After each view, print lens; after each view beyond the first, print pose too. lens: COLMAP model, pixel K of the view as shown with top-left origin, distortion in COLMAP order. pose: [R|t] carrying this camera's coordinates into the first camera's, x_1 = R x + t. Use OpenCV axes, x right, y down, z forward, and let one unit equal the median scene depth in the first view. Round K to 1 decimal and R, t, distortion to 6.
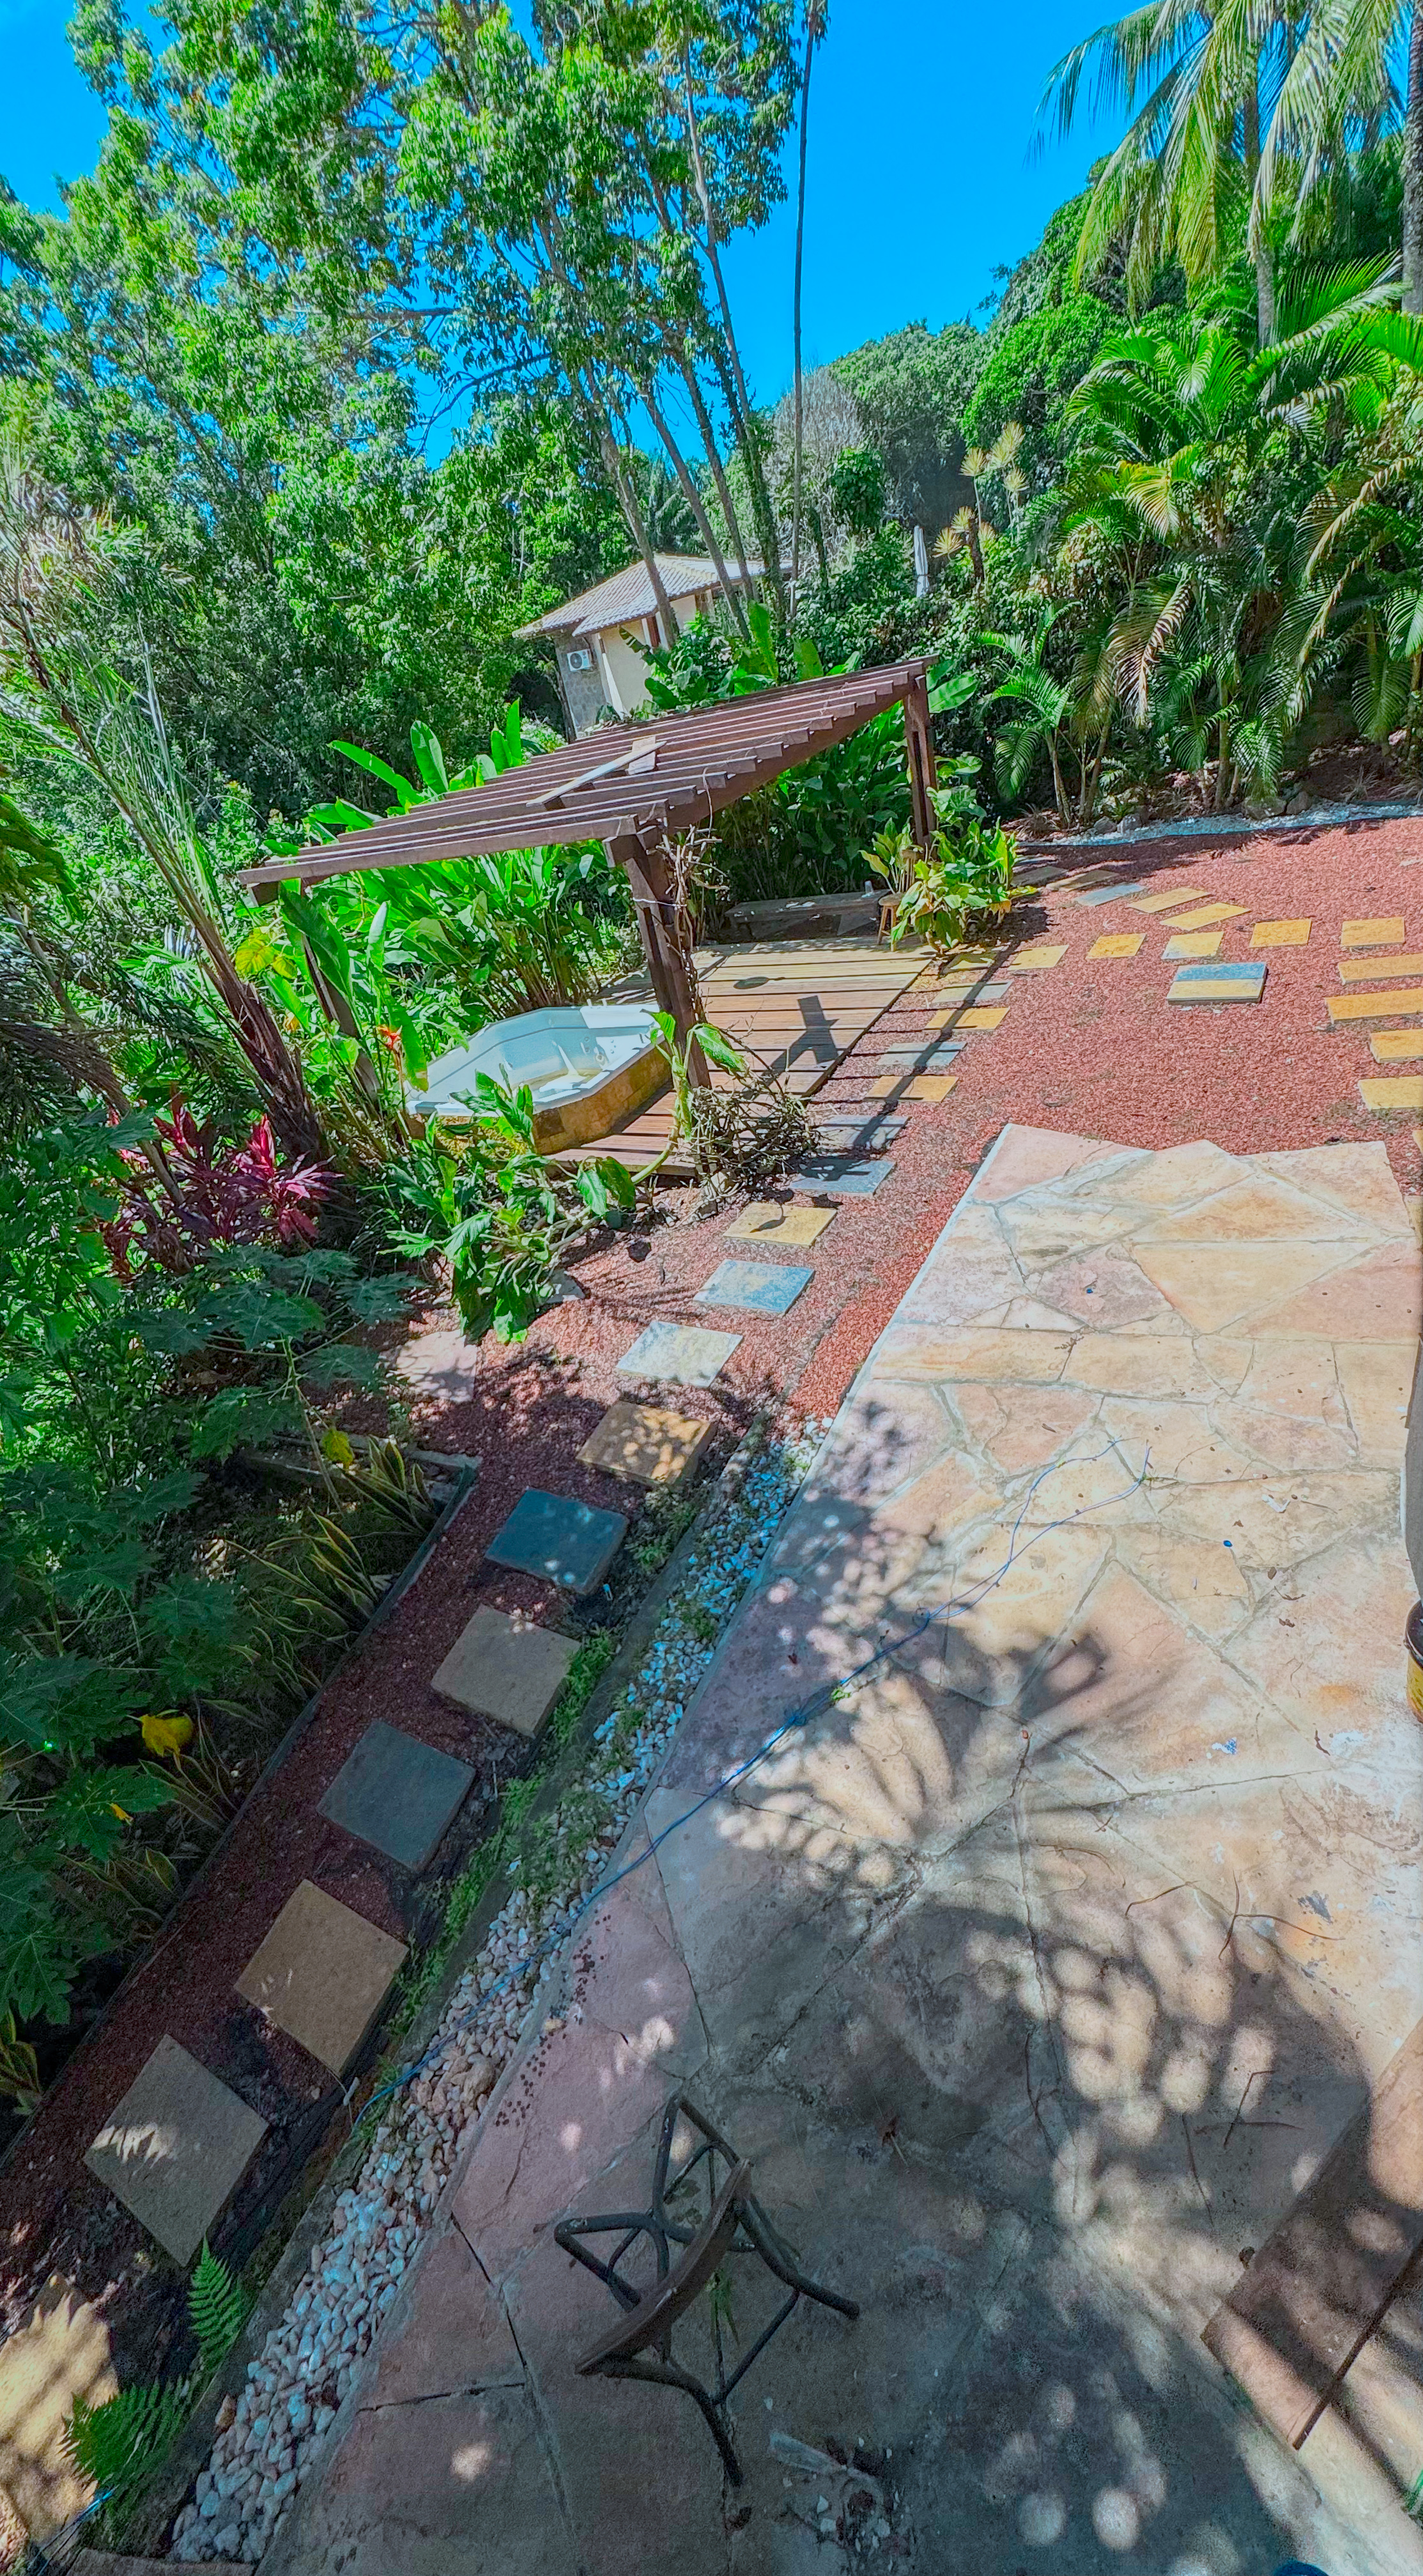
lens RADIAL K [[1035.3, 0, 711.5], [0, 1035.3, 1288.0], [0, 0, 1]] dist [-0.005005, 0.000283]
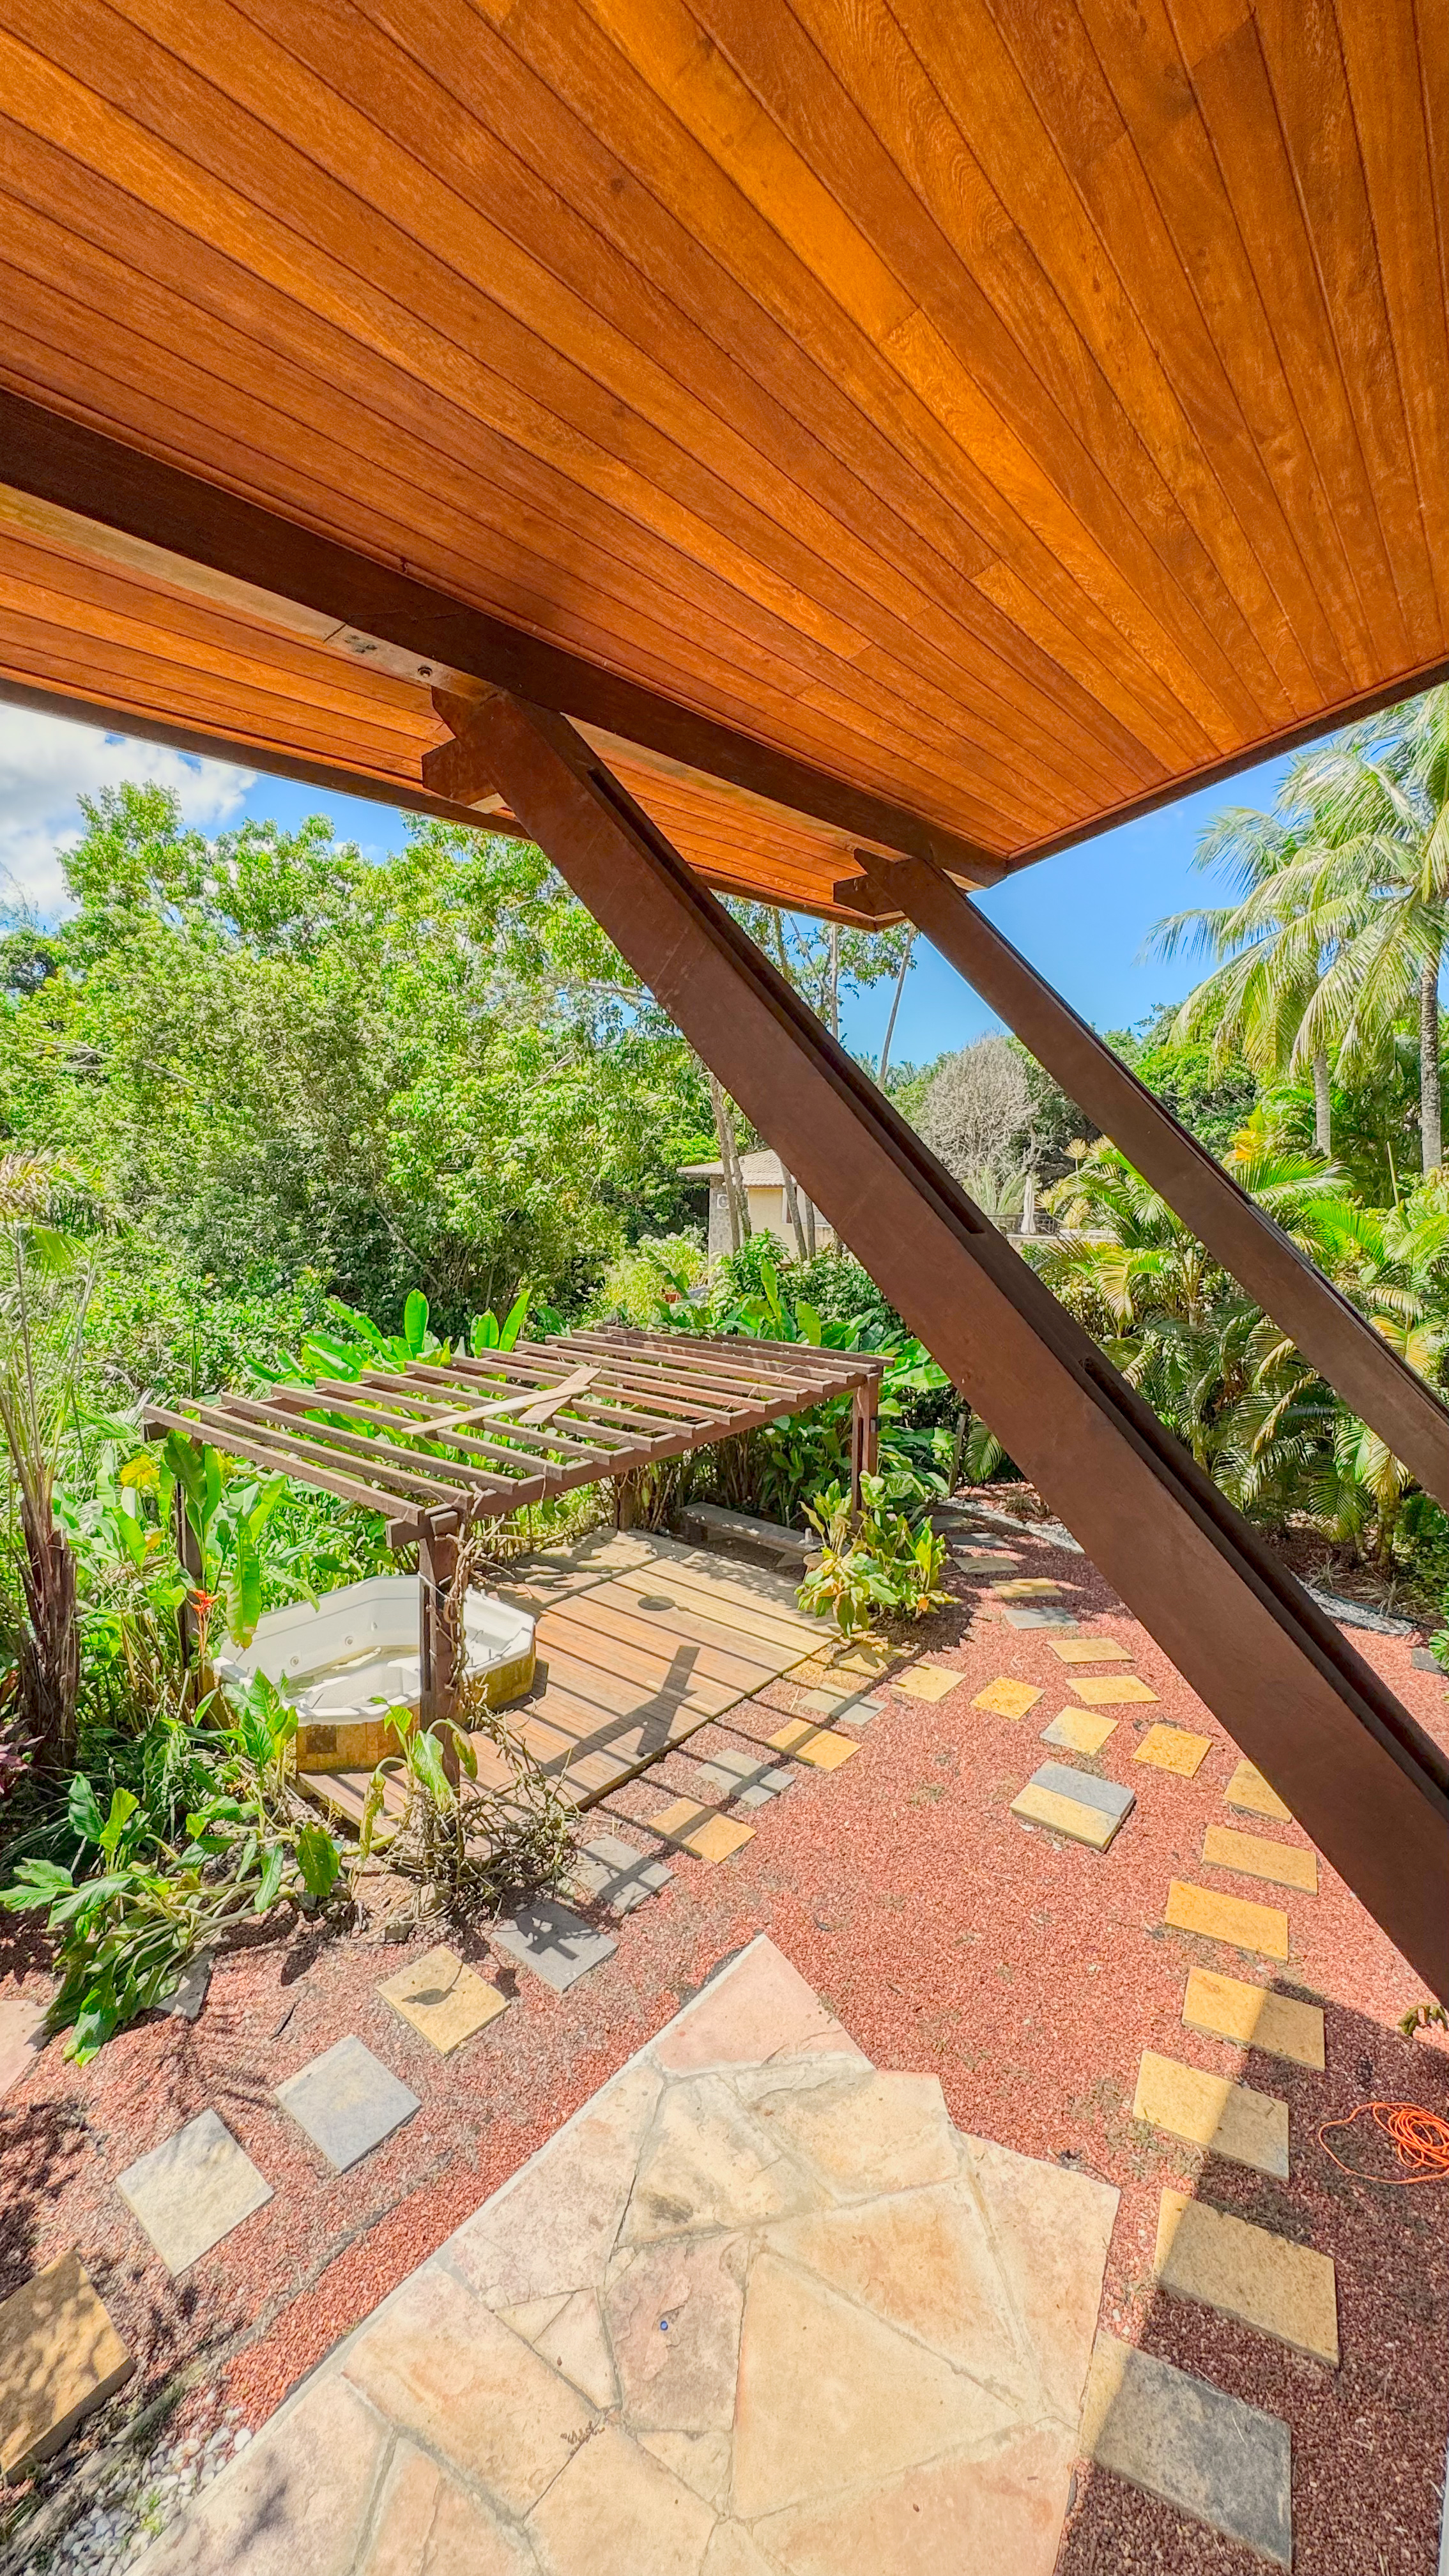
lens RADIAL K [[1047.1, 0, 724.5], [0, 1047.1, 1288.0], [0, 0, 1]] dist [-0.002773, -0.000008]
pose [[0.961424, 0.242572, -0.129704, 0.202266], [-0.274811, 0.867535, -0.414562, -0.215133], [0.011962, 0.434214, 0.900730, 0.001261]]
